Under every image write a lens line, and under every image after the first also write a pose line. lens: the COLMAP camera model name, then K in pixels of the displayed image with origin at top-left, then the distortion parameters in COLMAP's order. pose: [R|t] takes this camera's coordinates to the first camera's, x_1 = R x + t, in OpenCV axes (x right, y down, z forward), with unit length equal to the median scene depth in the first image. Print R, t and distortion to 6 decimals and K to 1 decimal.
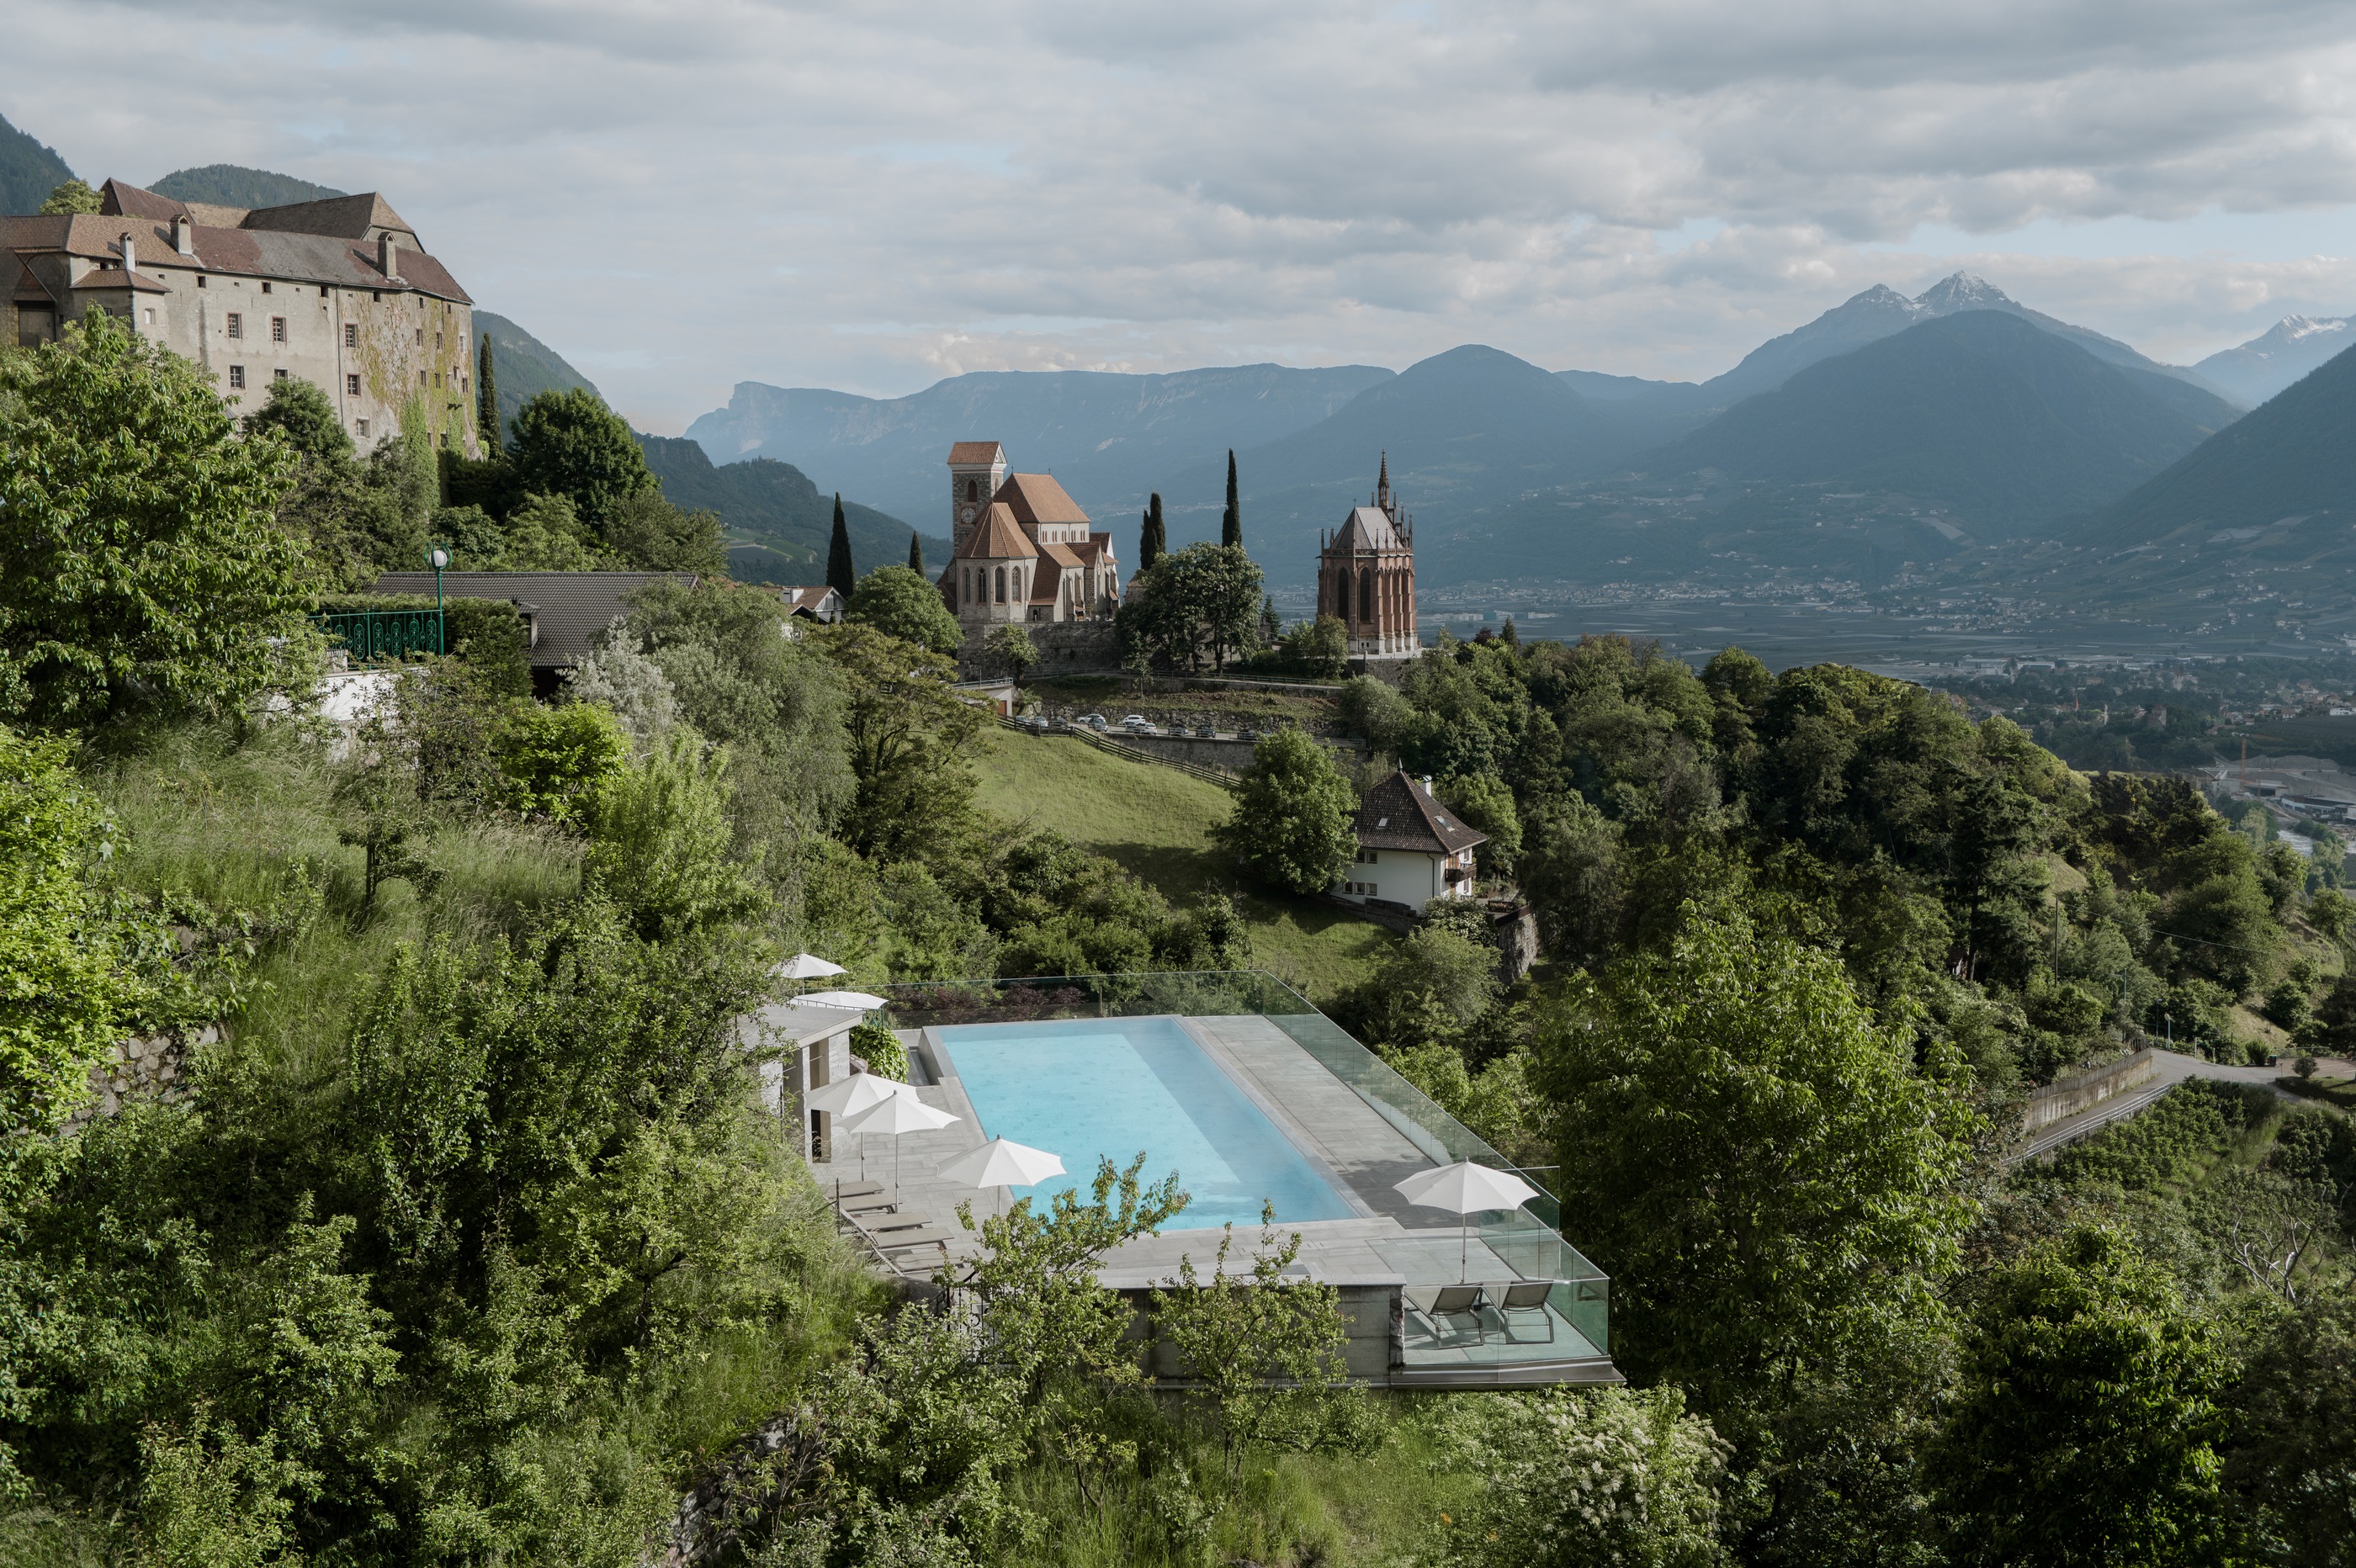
lens RADIAL K [[2389.0, 0, 1178.7], [0, 2389.0, 785.9], [0, 0, 1]] dist [0.008115, 0.000000]
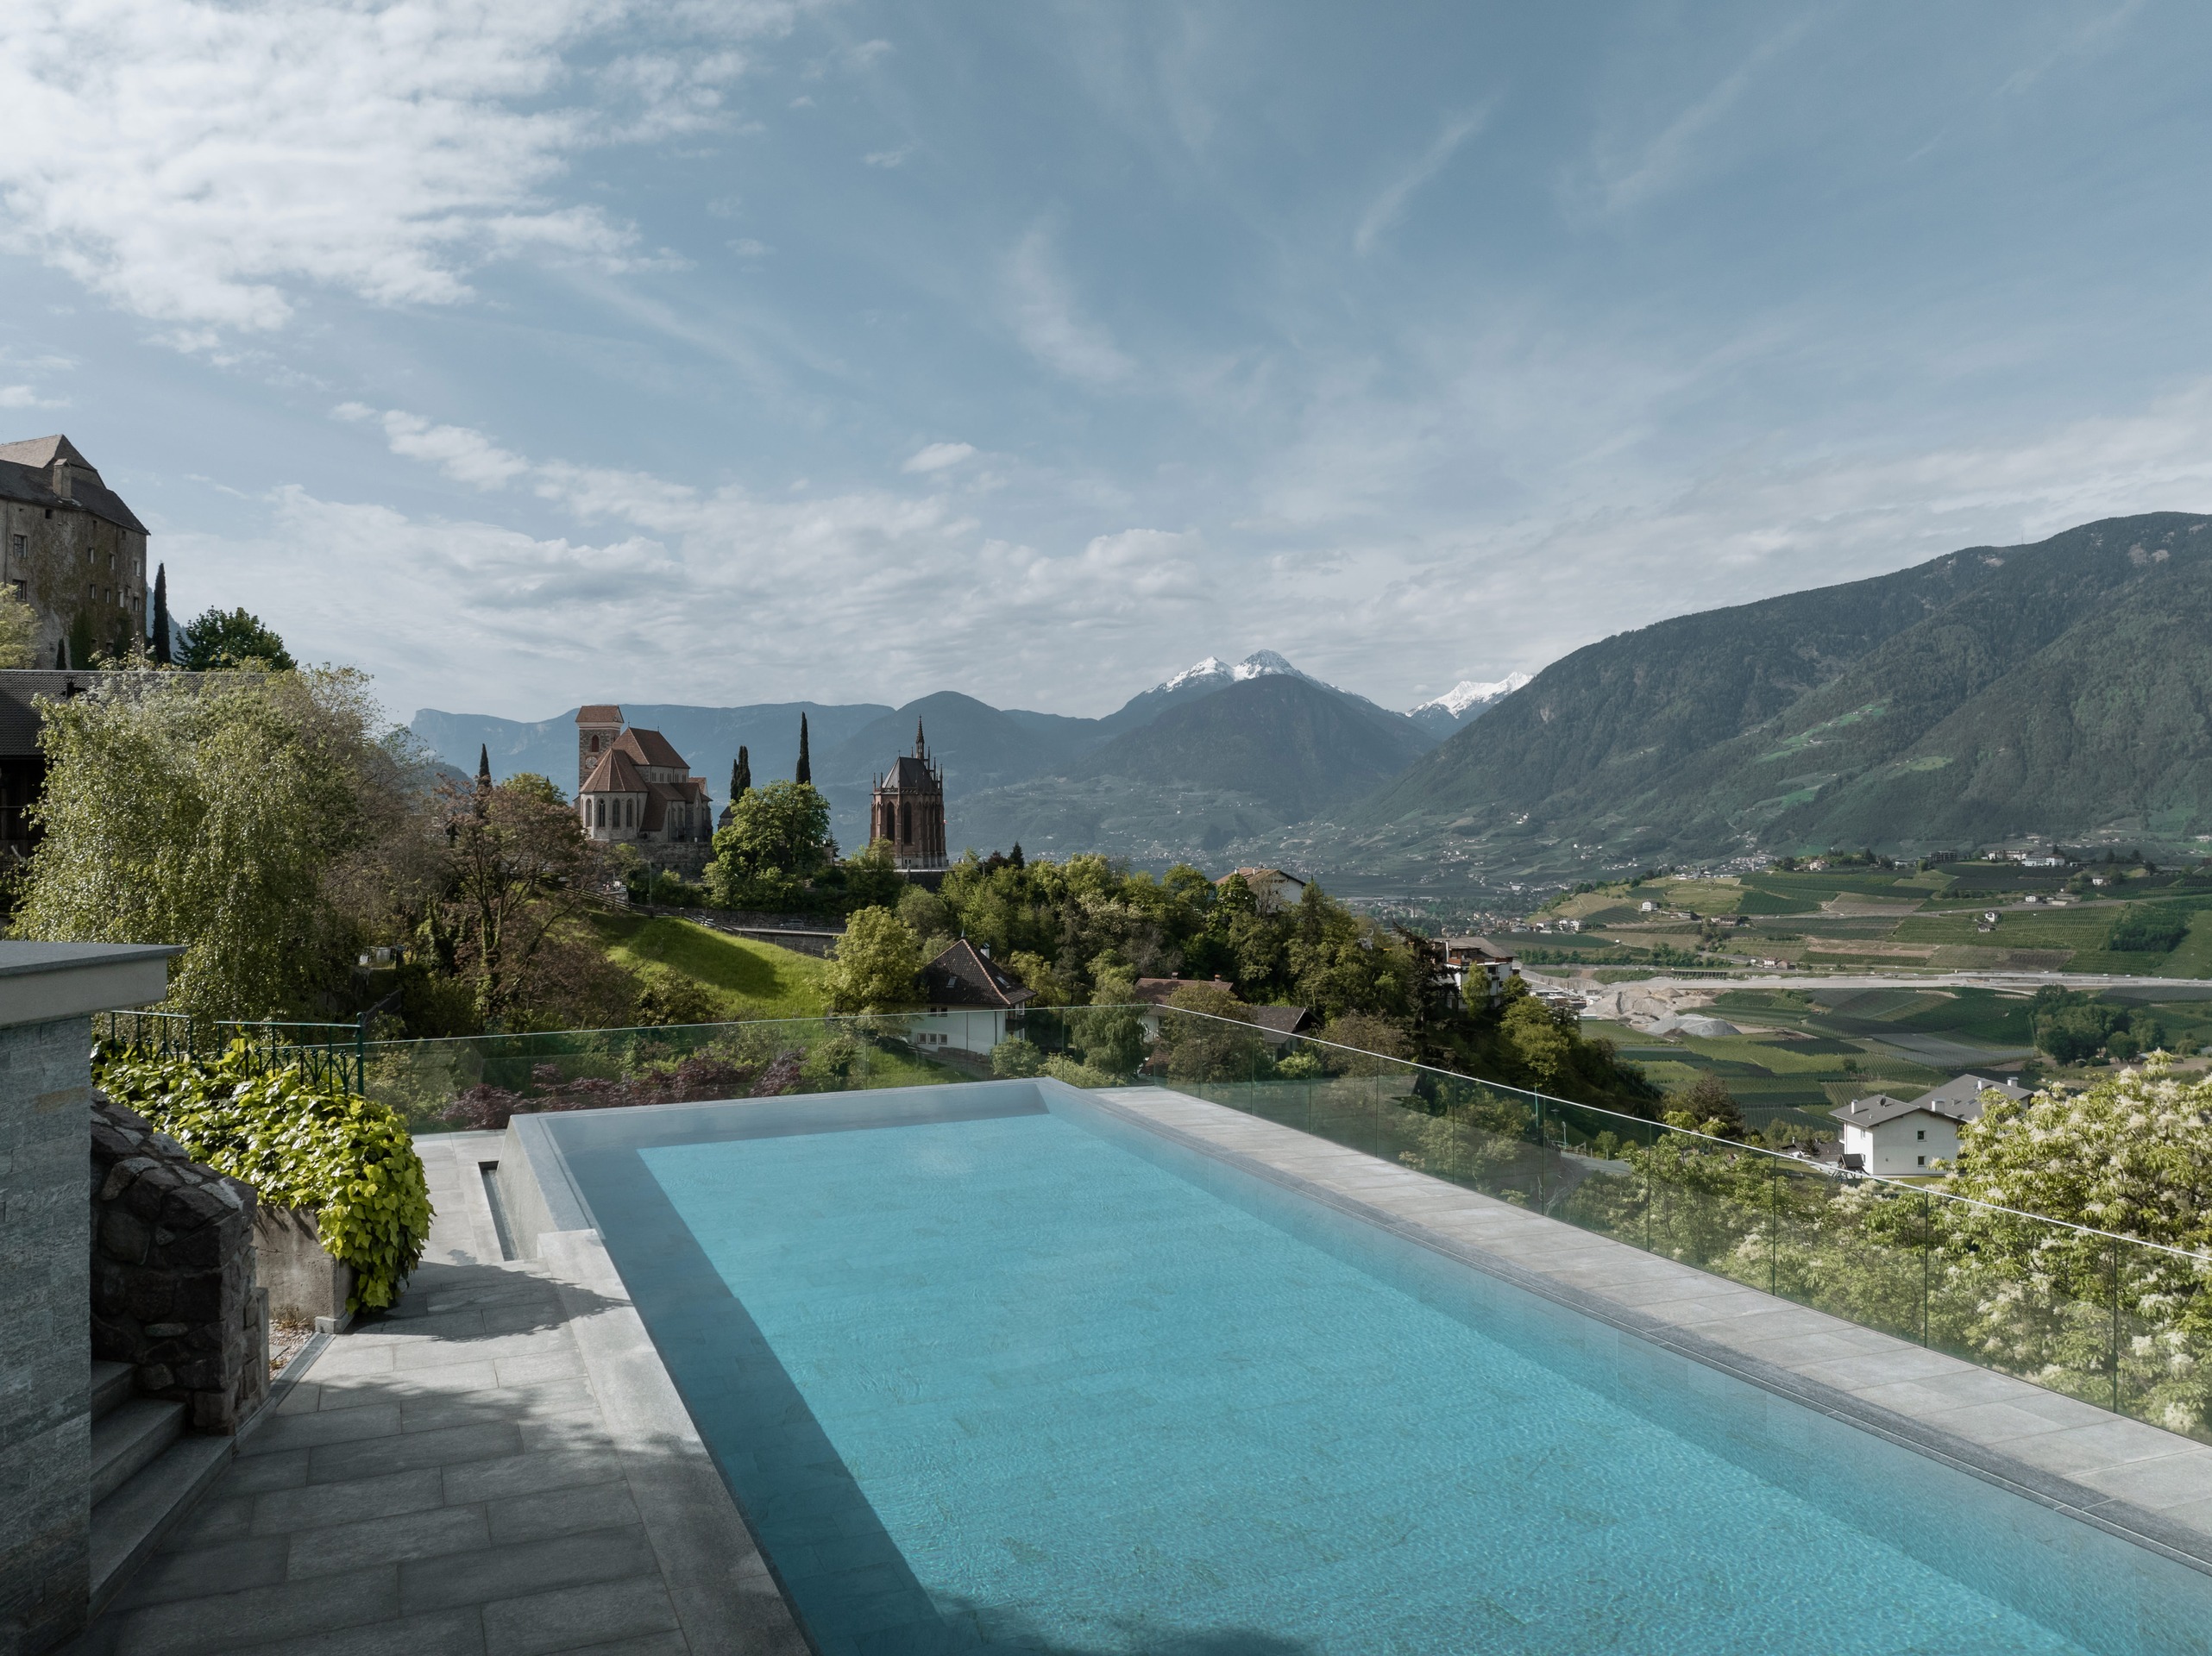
lens RADIAL K [[1531.6, 0, 1102.1], [0, 1531.6, 822.0], [0, 0, 1]] dist [-0.041979, -0.002316]
pose [[0.971451, 0.013362, 0.236862, -0.016100], [0.014781, 0.993064, -0.116642, 0.017634], [-0.236777, 0.116813, 0.964516, 0.160814]]
